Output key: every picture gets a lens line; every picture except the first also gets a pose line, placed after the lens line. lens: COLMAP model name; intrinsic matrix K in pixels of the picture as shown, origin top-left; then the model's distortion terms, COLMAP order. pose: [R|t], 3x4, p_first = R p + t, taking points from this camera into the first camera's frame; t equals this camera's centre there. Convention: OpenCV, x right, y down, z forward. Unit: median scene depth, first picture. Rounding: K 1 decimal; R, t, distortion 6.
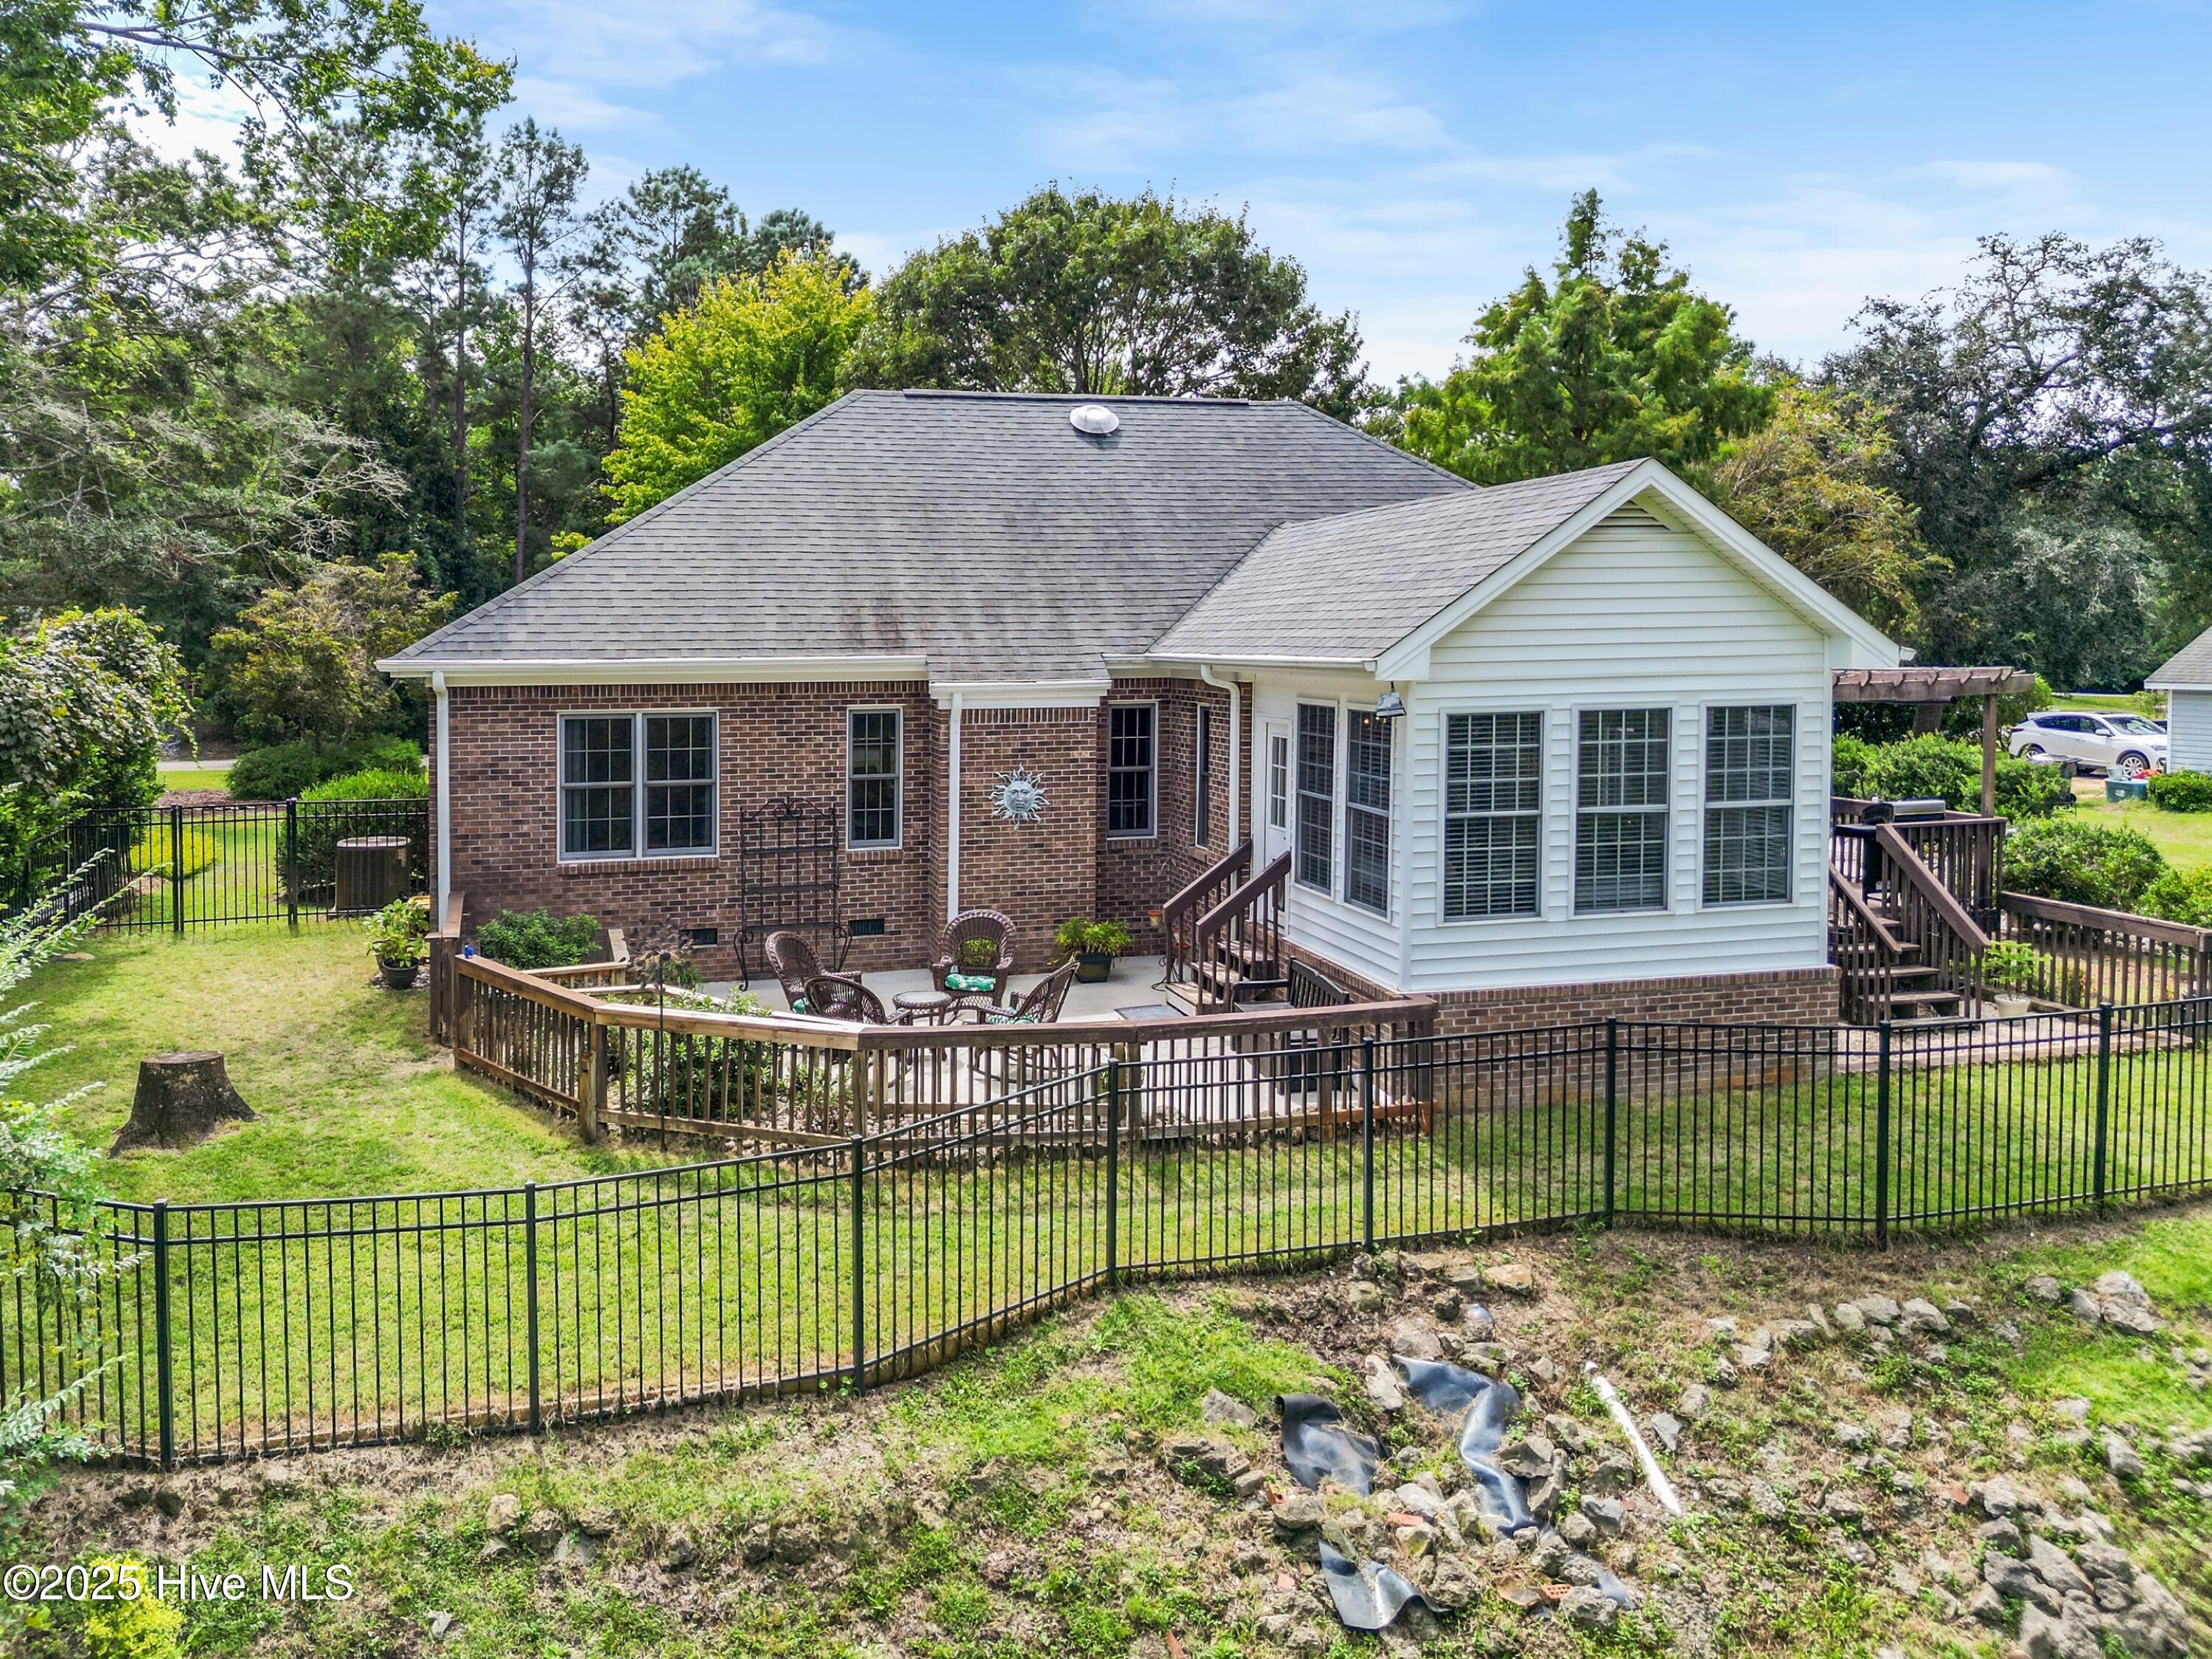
lens RADIAL K [[1625.7, 0, 1025.3], [0, 1625.7, 743.1], [0, 0, 1]] dist [0.058543, -0.036375]
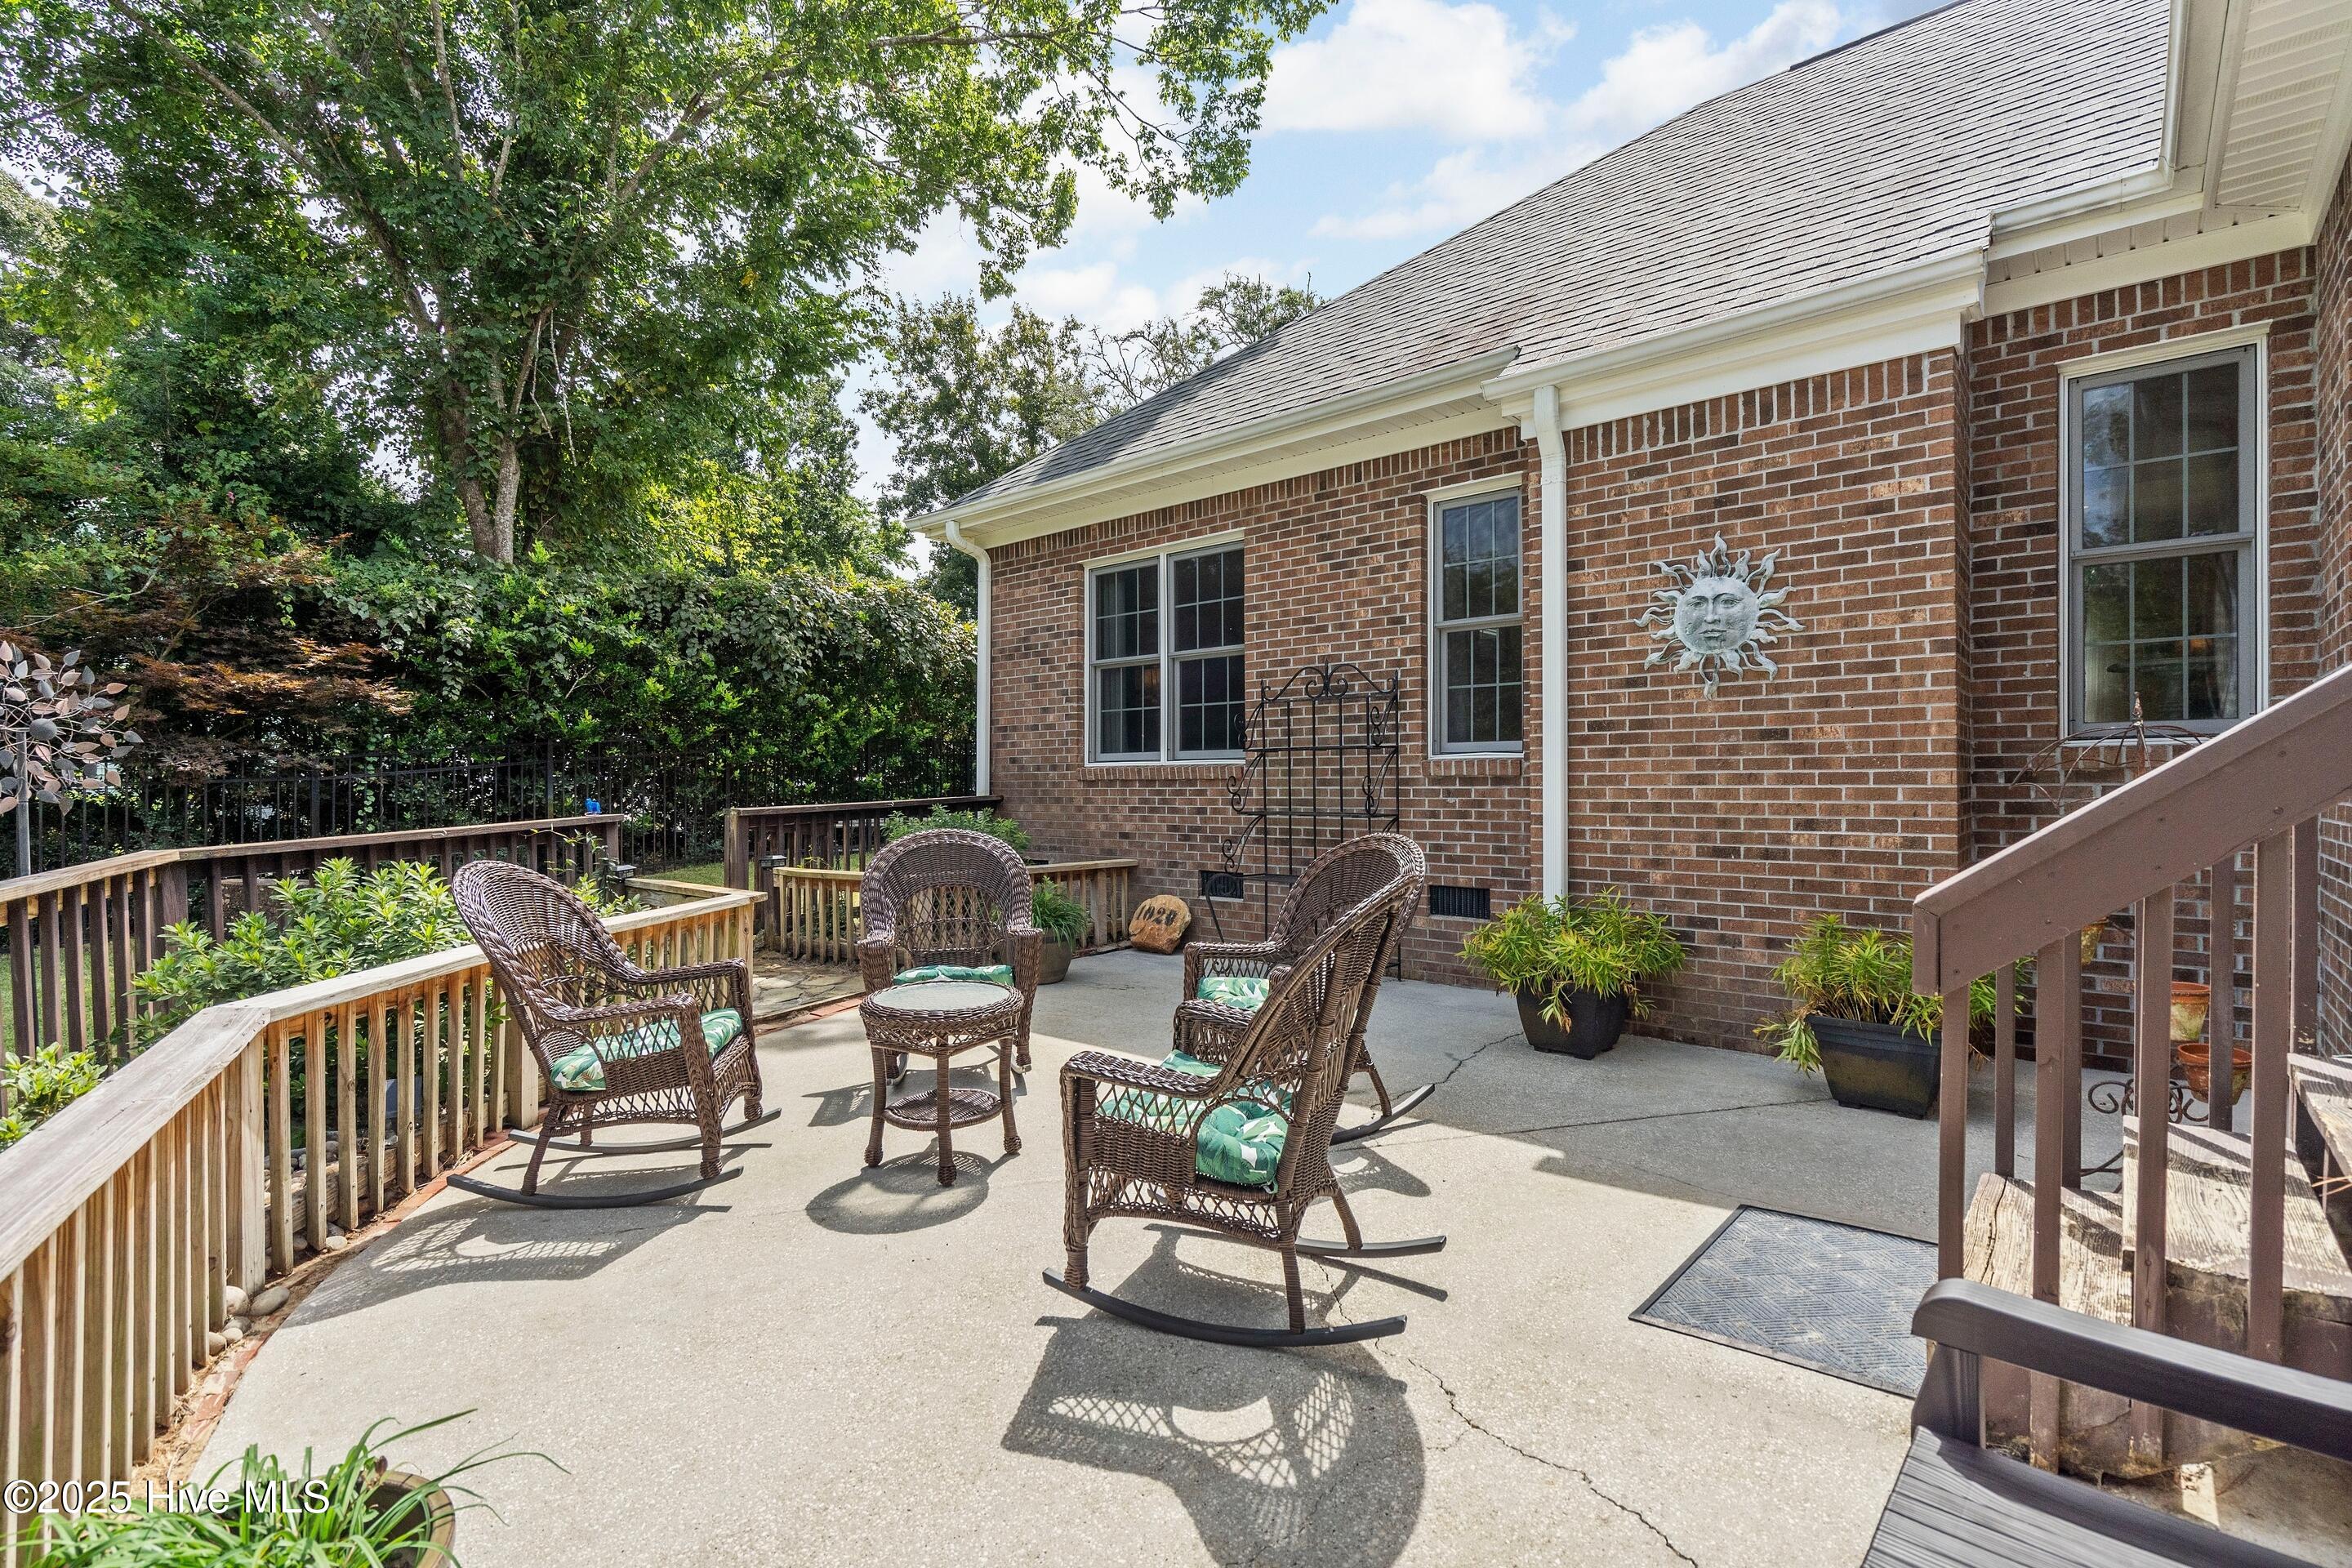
lens RADIAL K [[1055.0, 0, 1180.6], [0, 1055.0, 794.5], [0, 0, 1]] dist [-0.001895, -0.000723]
pose [[0.573405, 0.014971, -0.819135, 0.140162], [-0.057318, 0.998116, -0.021881, 0.093012], [0.817265, 0.059498, 0.573183, 0.739020]]
